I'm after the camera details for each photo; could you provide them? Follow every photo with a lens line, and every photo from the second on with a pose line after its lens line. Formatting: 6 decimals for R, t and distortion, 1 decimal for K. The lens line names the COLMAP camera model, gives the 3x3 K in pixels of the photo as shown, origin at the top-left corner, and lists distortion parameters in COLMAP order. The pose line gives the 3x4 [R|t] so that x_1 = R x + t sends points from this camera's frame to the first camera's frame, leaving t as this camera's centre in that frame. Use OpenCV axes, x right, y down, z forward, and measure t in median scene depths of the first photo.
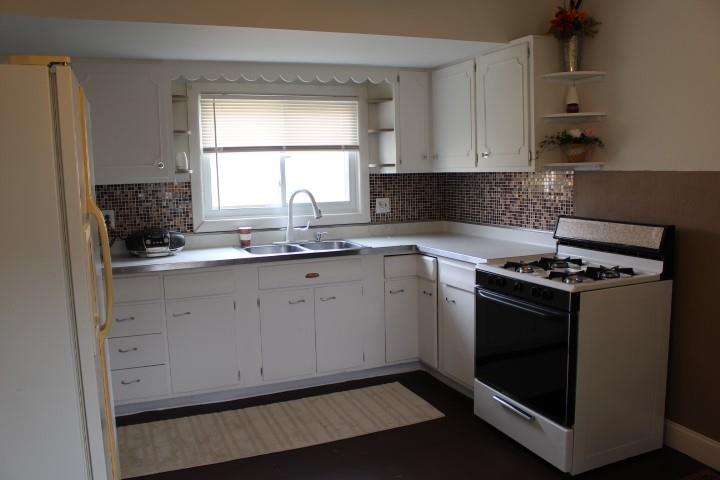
lens RADIAL K [[600.3, 0, 354.6], [0, 600.3, 242.0], [0, 0, 1]] dist [-0.088219, 0.029612]
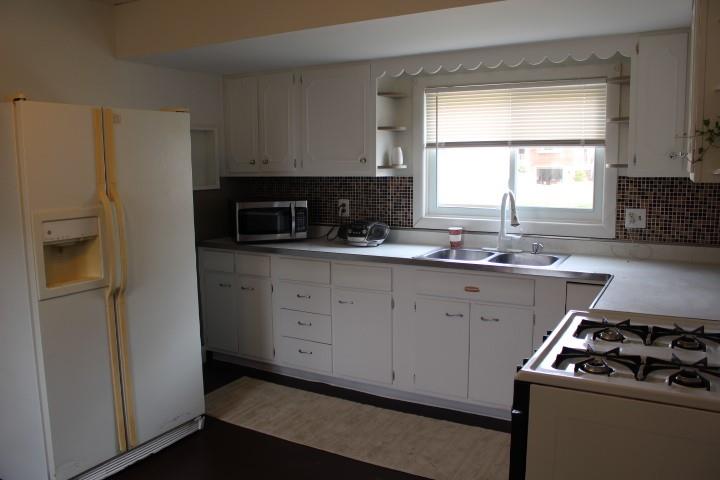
lens RADIAL K [[600.3, 0, 356.4], [0, 600.3, 241.8], [0, 0, 1]] dist [-0.088219, 0.029612]
pose [[0.620782, 0.119475, -0.774826, 0.456671], [-0.101937, 0.992230, 0.071327, -0.054226], [0.777328, 0.034705, 0.628138, 0.289365]]
